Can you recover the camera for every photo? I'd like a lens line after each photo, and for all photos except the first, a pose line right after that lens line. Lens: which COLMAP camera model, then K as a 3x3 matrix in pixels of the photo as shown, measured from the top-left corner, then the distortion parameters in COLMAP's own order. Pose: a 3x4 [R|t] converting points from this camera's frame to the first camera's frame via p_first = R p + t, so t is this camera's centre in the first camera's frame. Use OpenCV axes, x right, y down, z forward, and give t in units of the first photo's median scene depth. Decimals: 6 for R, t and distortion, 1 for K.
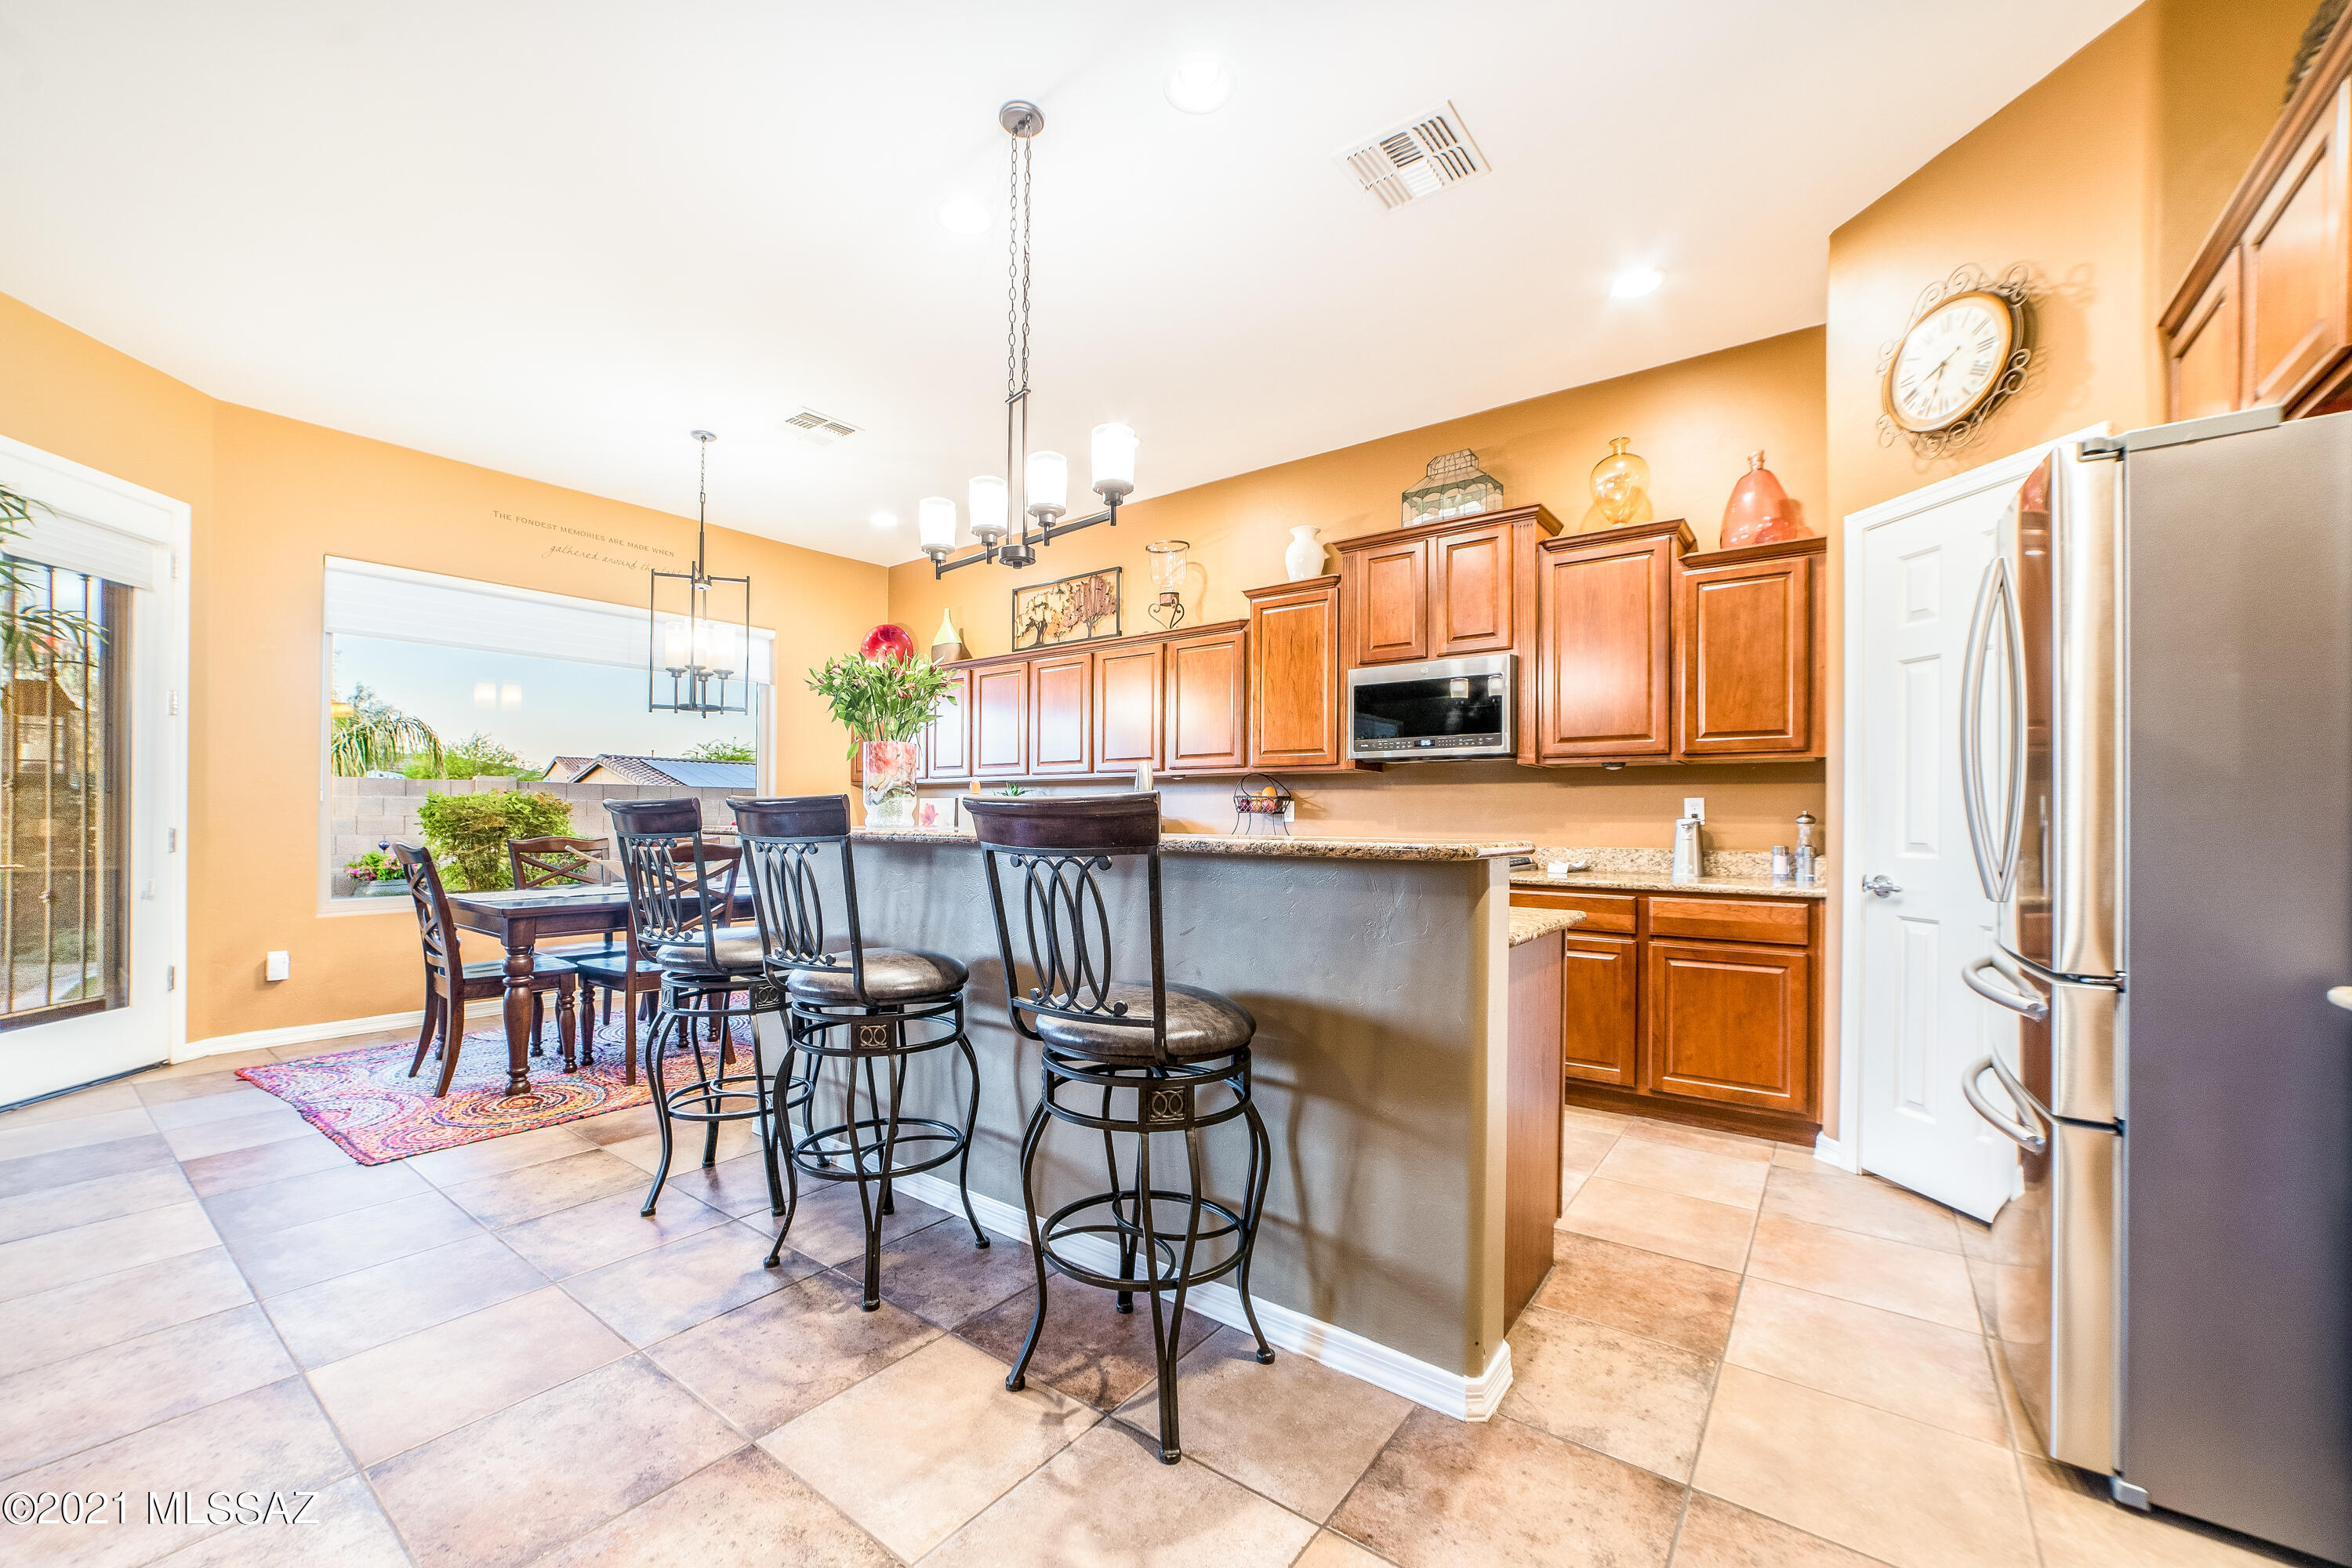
lens RADIAL K [[935.2, 0, 1163.2], [0, 935.2, 814.3], [0, 0, 1]] dist [-0.012871, 0.002469]
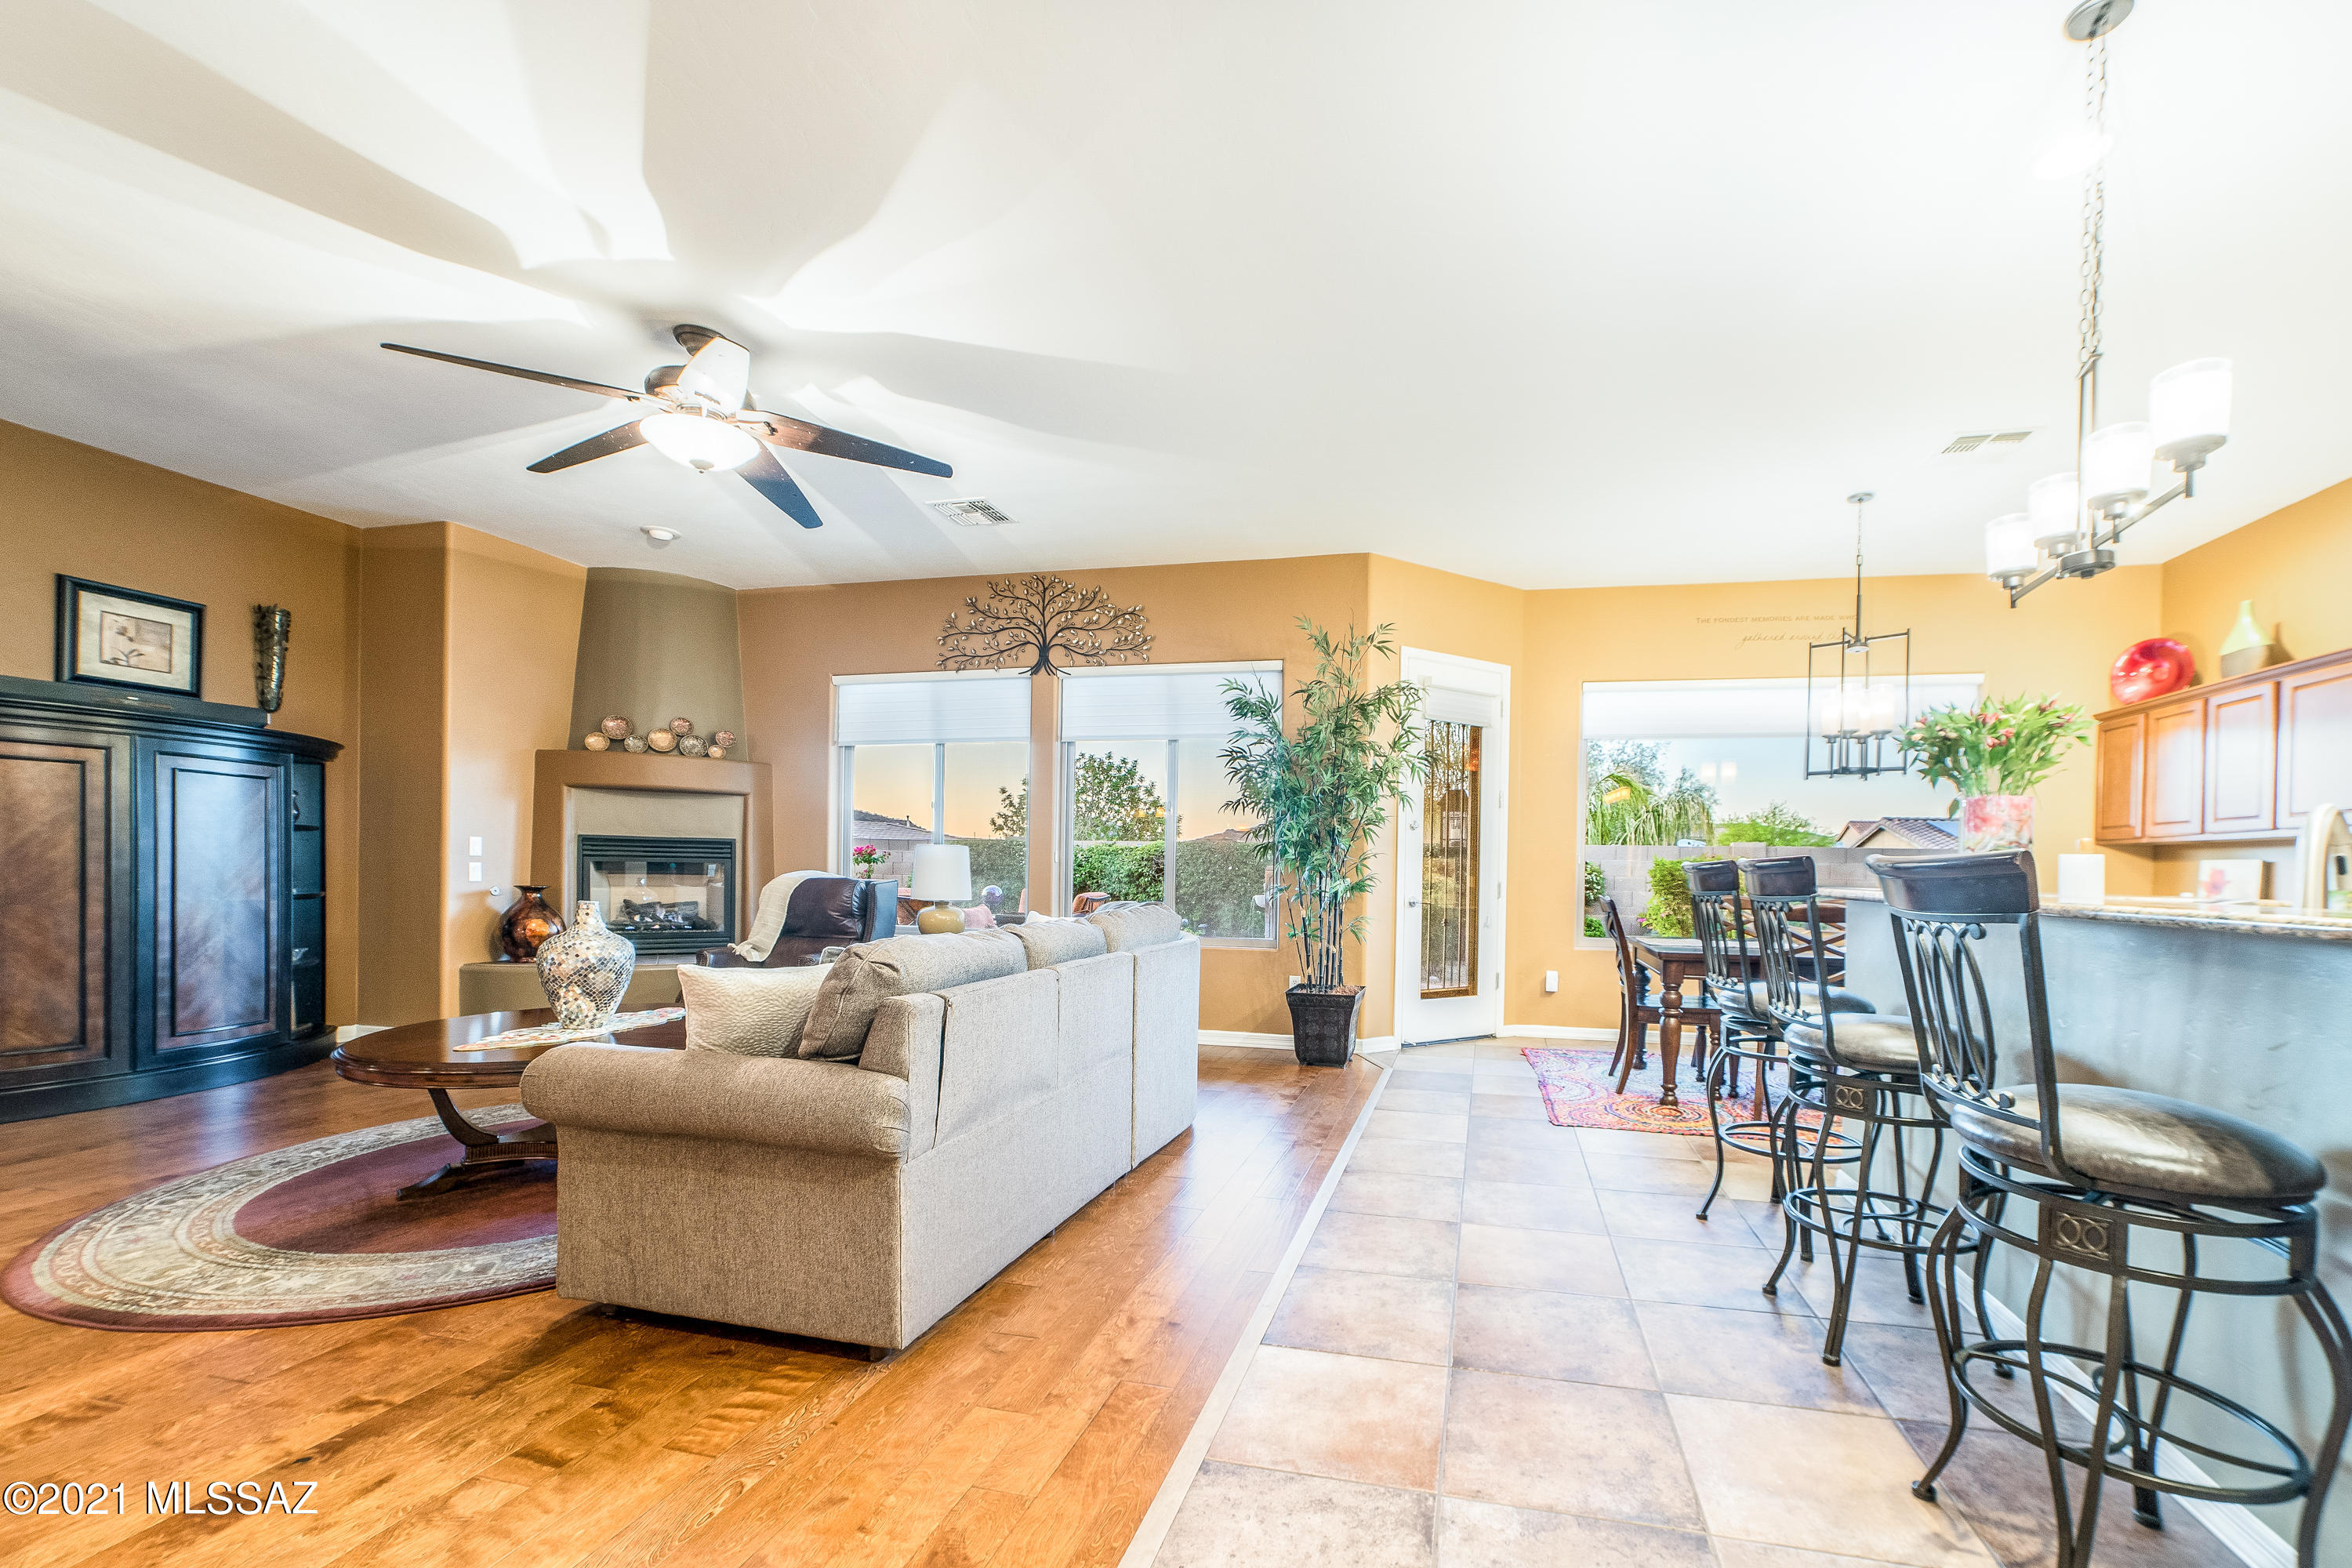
lens RADIAL K [[954.4, 0, 1271.8], [0, 954.4, 871.8], [0, 0, 1]] dist [-0.010106, 0.001015]
pose [[0.419484, 0.006427, -0.907740, 0.214533], [-0.012819, 0.999917, 0.001155, 0.001499], [0.907672, 0.011151, 0.419532, 0.005472]]
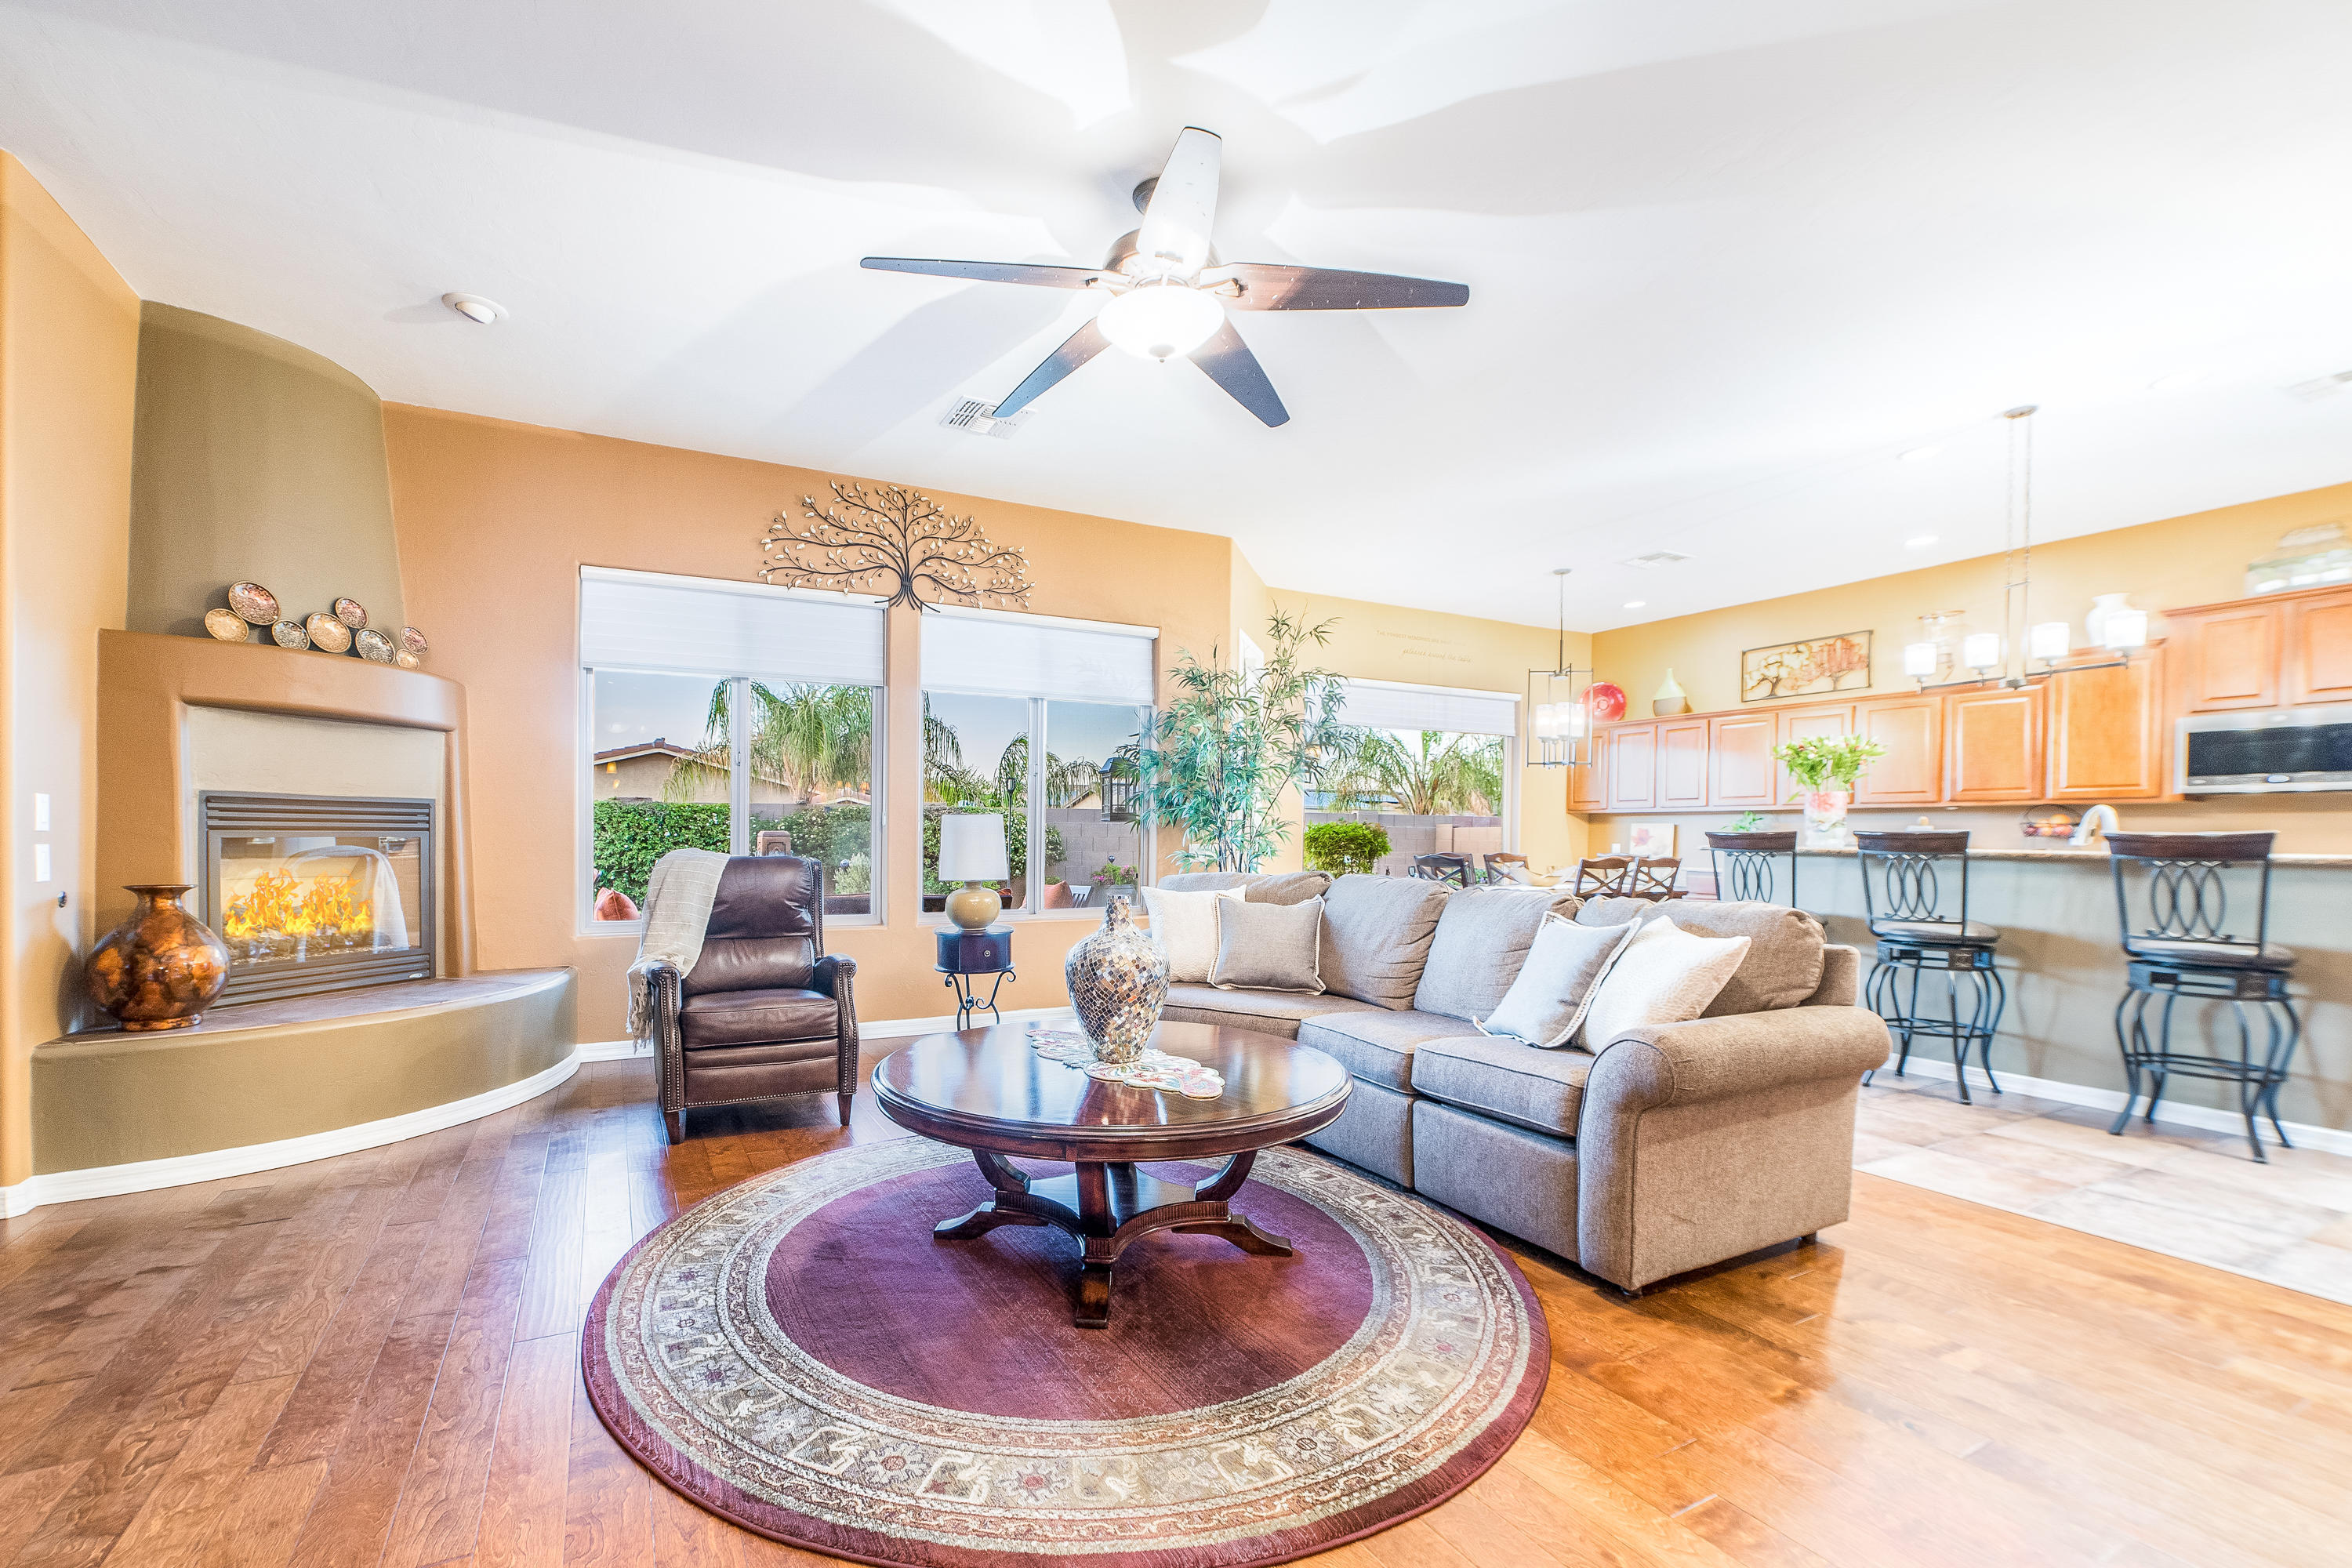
lens RADIAL K [[1013.7, 0, 1099.1], [0, 1013.7, 841.2], [0, 0, 1]] dist [-0.009301, 0.002146]
pose [[0.904316, 0.004349, -0.426841, -0.610963], [-0.001362, 0.999972, 0.007302, -0.005489], [0.426861, -0.006022, 0.904297, -0.925340]]
